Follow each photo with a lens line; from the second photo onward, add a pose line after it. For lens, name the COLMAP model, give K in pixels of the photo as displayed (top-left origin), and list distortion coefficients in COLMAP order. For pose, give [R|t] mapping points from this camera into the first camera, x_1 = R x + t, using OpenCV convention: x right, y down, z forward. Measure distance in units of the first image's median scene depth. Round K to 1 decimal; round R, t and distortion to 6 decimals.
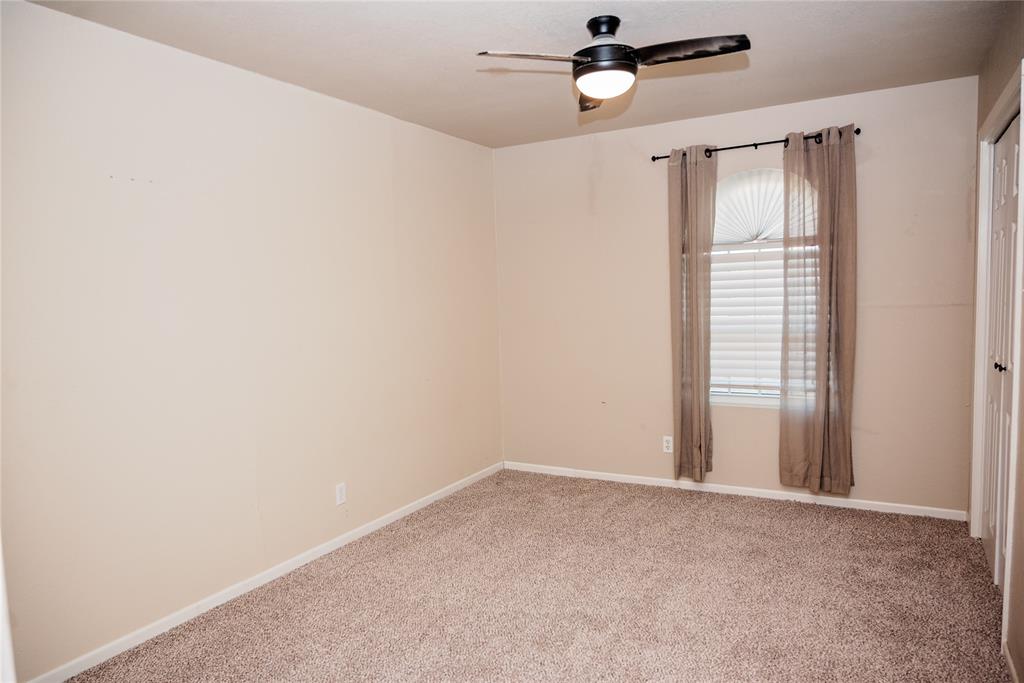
lens RADIAL K [[682.0, 0, 507.7], [0, 682.0, 339.2], [0, 0, 1]] dist [-0.011065, 0.002684]
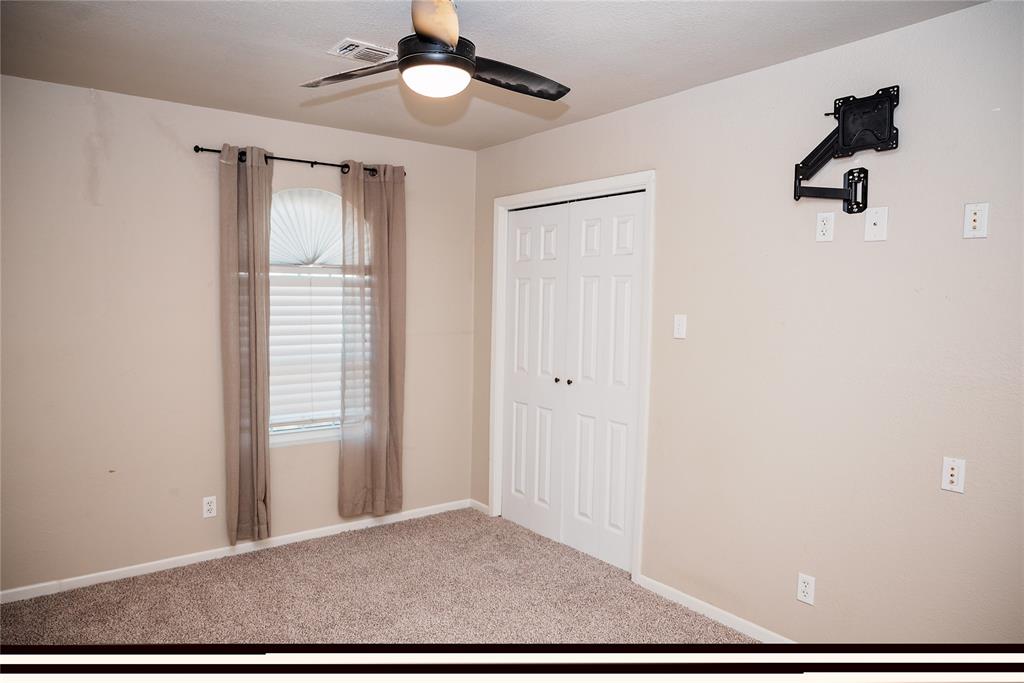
lens RADIAL K [[682.0, 0, 505.1], [0, 682.0, 339.4], [0, 0, 1]] dist [-0.011065, 0.002684]
pose [[0.404805, -0.019442, 0.914196, -0.391603], [0.038831, 0.999238, 0.004057, -0.035825], [-0.913578, 0.033857, 0.405251, 0.385875]]
